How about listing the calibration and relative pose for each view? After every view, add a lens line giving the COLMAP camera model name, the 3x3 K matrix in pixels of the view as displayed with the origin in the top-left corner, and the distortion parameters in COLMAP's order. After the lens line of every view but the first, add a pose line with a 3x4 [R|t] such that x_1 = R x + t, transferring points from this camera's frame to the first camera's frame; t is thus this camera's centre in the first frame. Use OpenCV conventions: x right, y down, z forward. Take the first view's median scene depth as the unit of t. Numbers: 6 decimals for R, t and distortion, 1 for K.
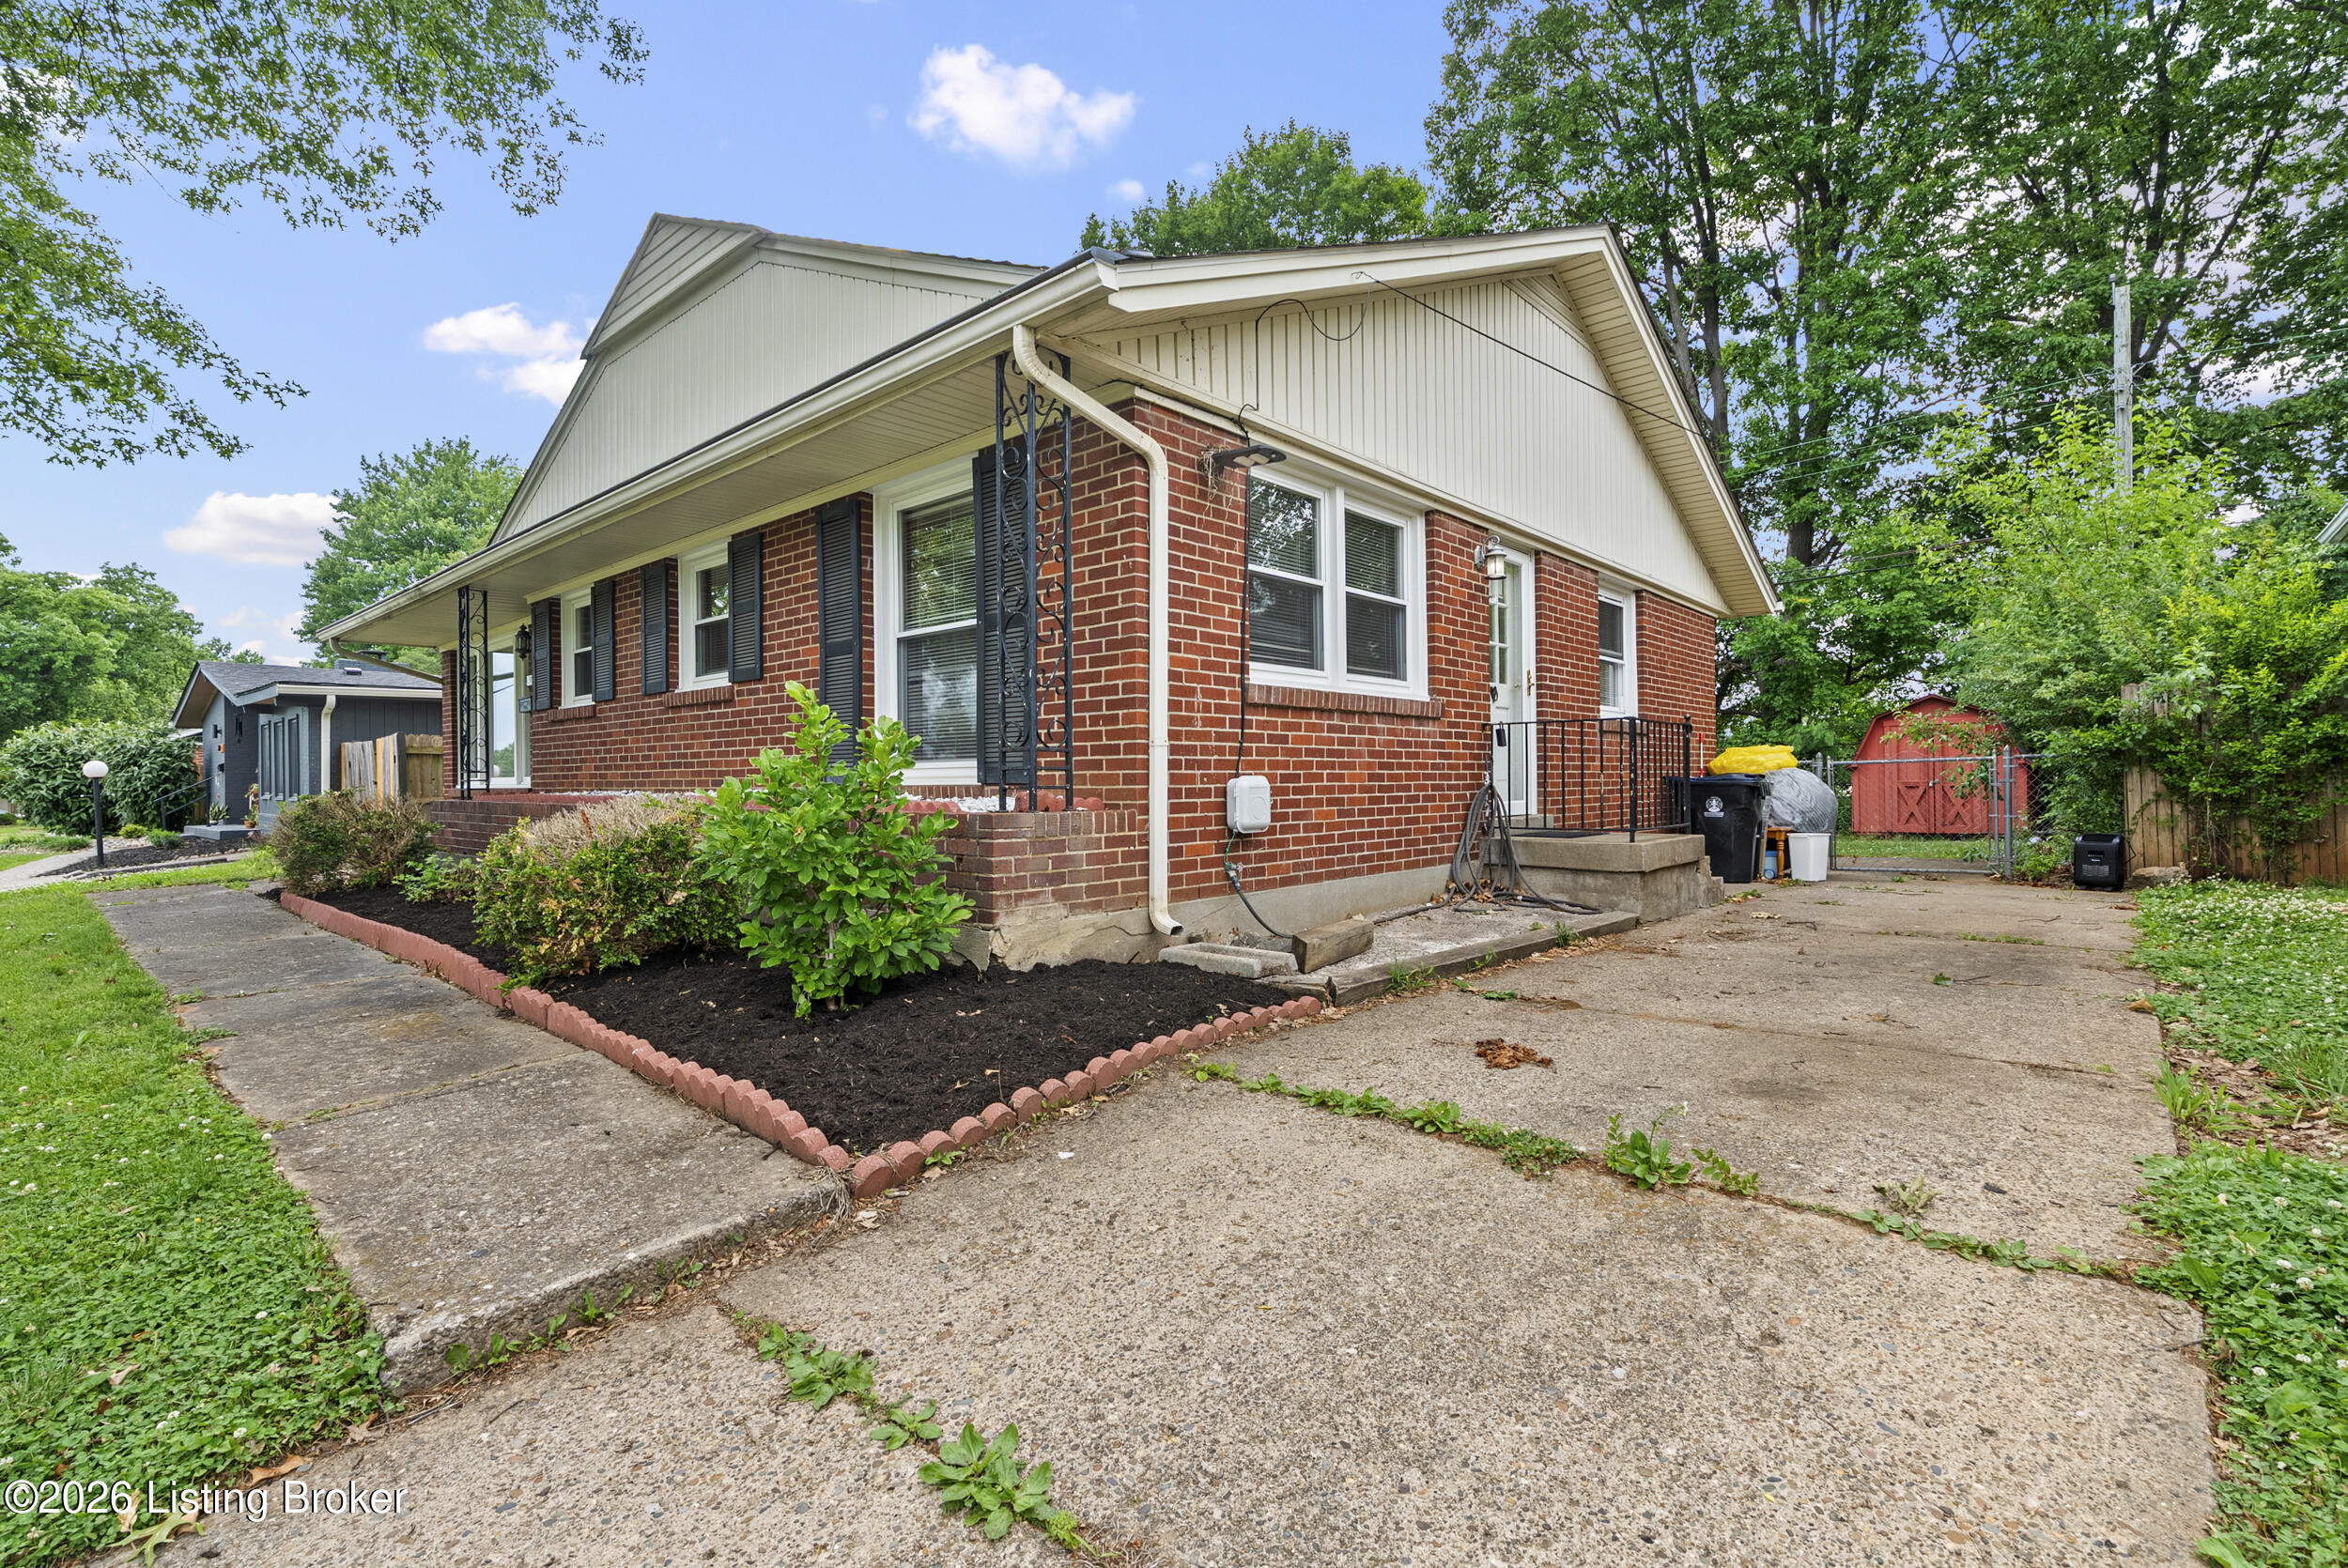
lens RADIAL K [[1066.3, 0, 1168.8], [0, 1066.3, 787.2], [0, 0, 1]] dist [0.004247, 0.000989]
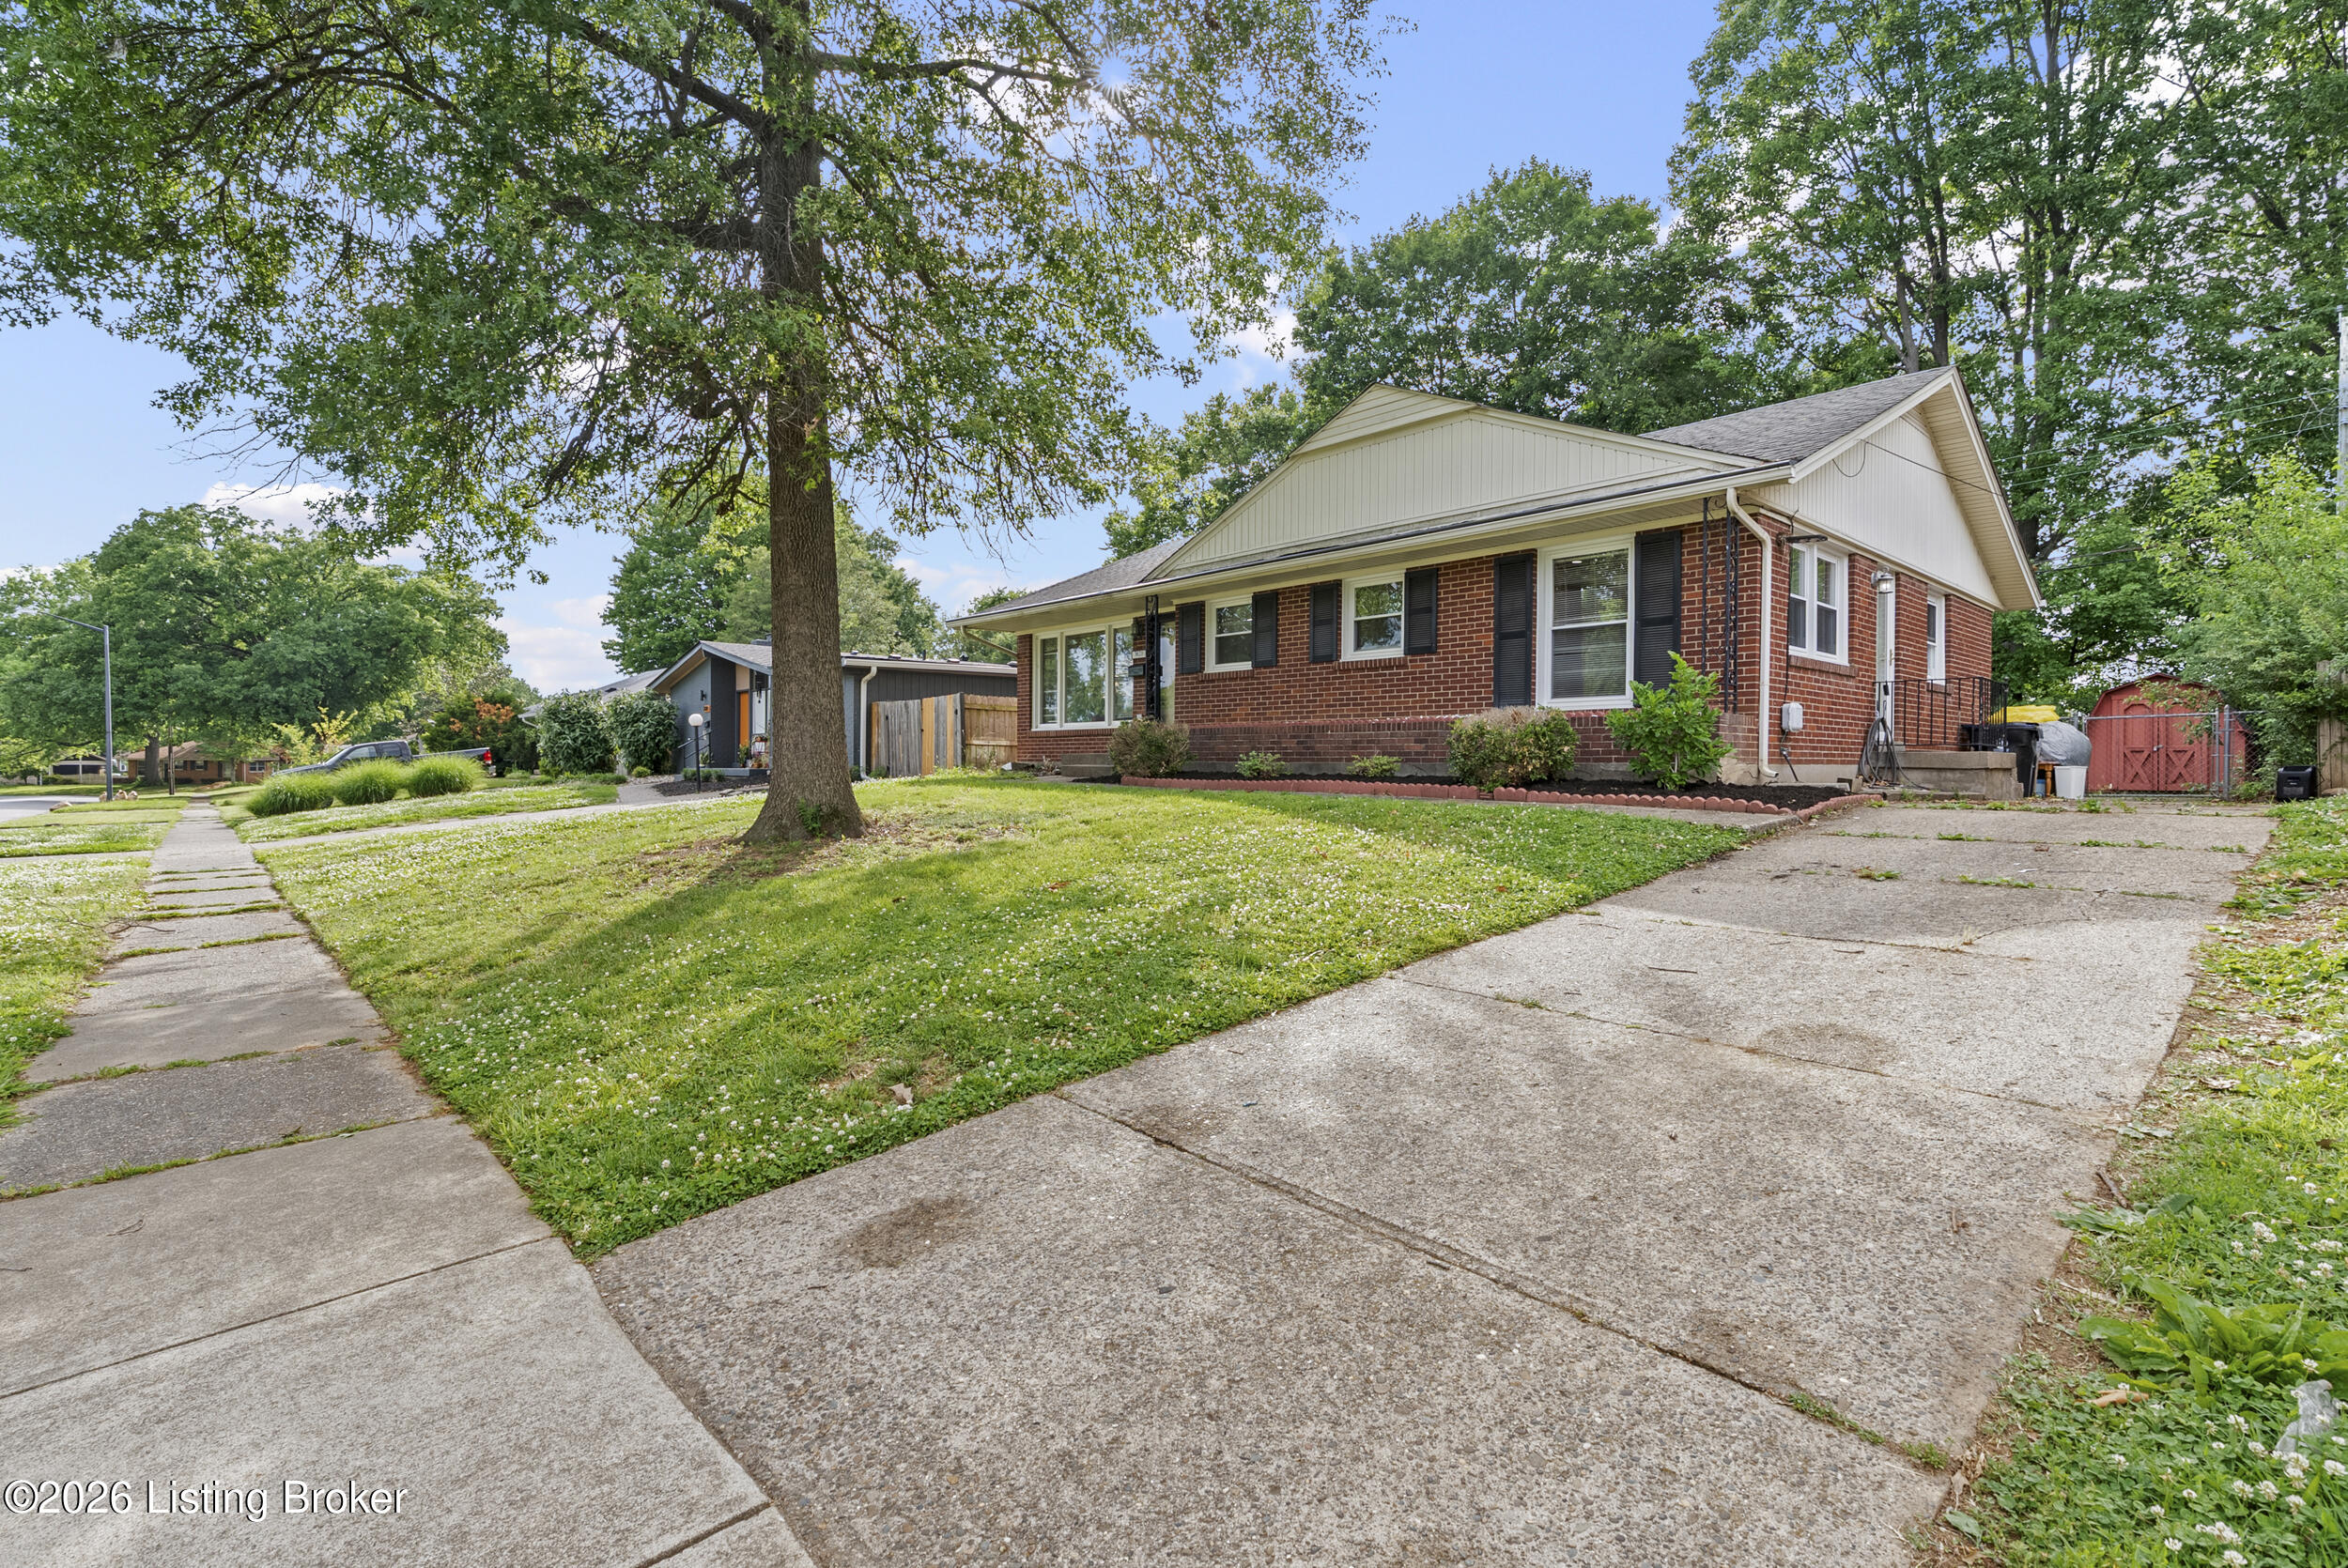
lens RADIAL K [[1066.3, 0, 1181.8], [0, 1066.3, 779.3], [0, 0, 1]] dist [0.004247, 0.000989]
pose [[0.994205, 0.016241, -0.106263, -0.291487], [-0.015192, 0.999828, 0.010680, 0.044179], [0.106419, -0.009004, 0.994281, -0.370625]]
